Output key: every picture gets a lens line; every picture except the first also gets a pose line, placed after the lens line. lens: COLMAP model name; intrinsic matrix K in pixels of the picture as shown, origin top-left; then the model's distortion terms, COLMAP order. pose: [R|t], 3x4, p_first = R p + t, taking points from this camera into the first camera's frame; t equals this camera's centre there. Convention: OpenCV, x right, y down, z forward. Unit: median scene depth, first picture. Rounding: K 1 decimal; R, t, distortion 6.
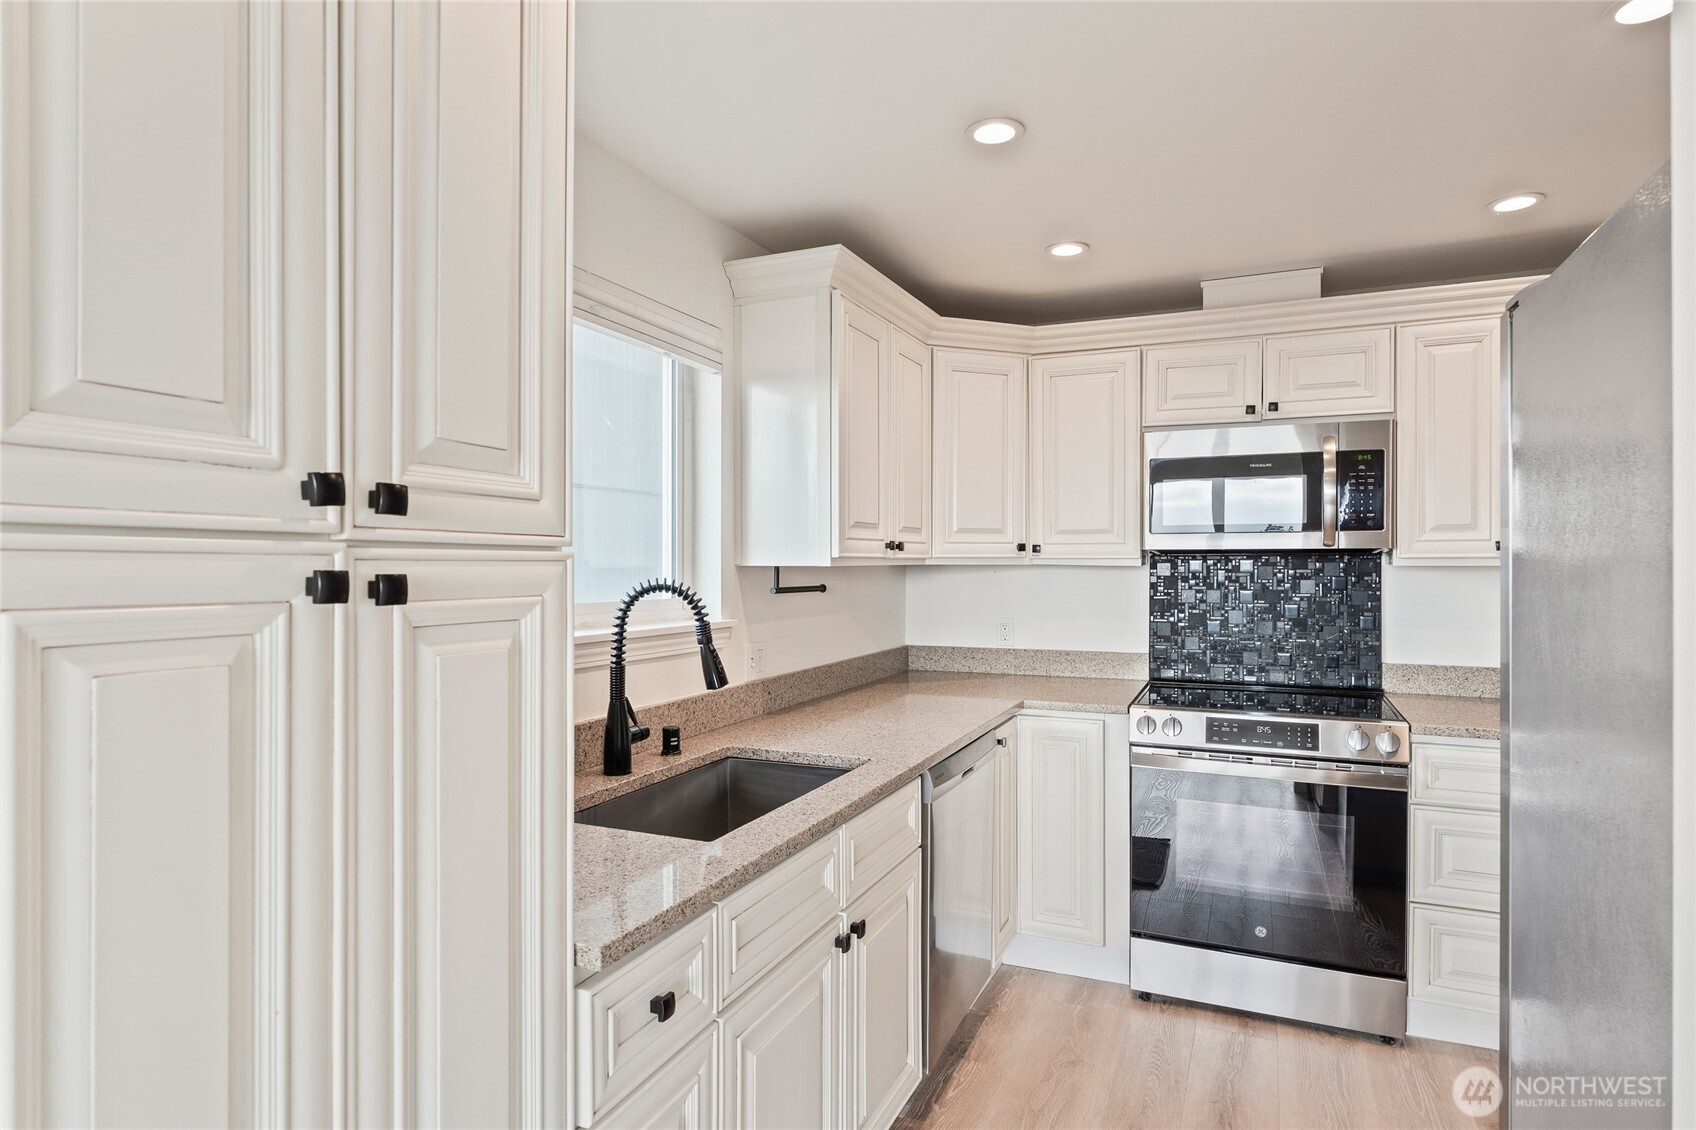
lens RADIAL K [[927.8, 0, 848.0], [0, 927.8, 565.0], [0, 0, 1]] dist [-0.003730, -0.000347]
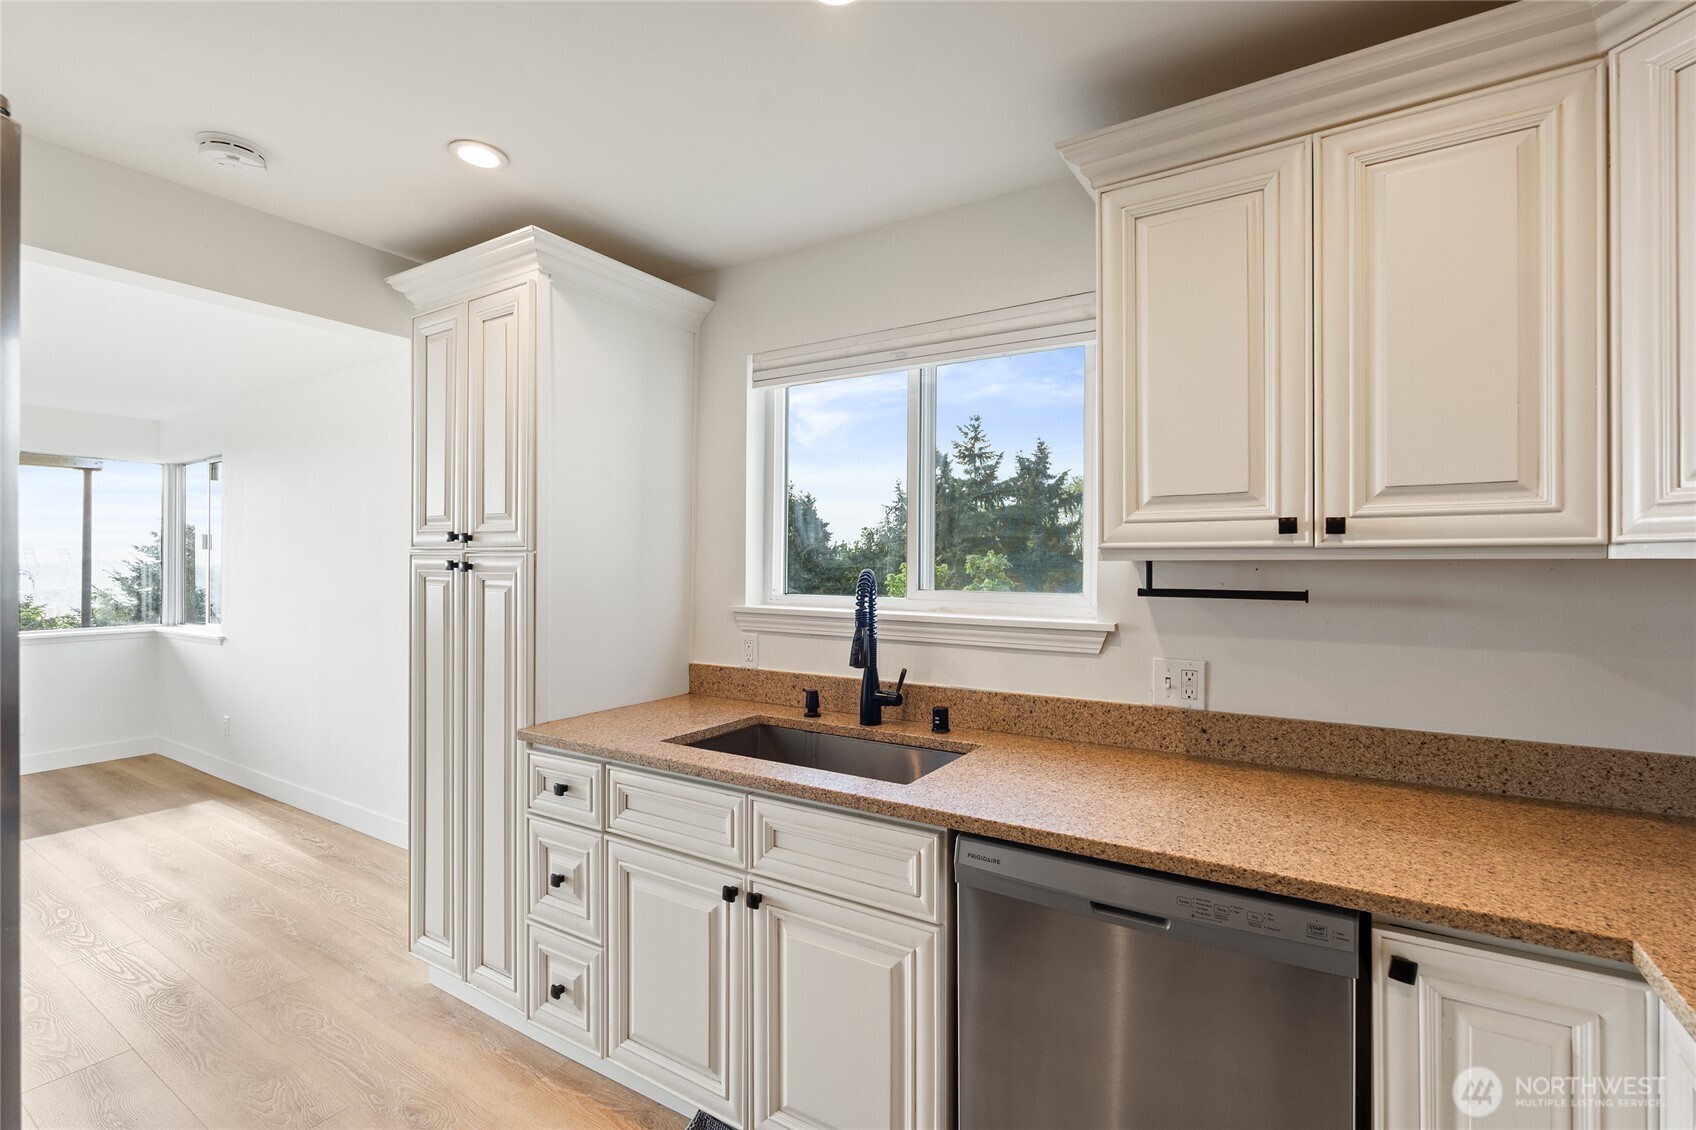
lens RADIAL K [[762.0, 0, 848.0], [0, 762.0, 565.0], [0, 0, 1]] dist [-0.004123, -0.001034]
pose [[-0.147725, 0.004014, -0.989020, 0.605989], [-0.002077, 0.999988, 0.004369, 0.002298], [0.989026, 0.002699, -0.147715, 0.868377]]
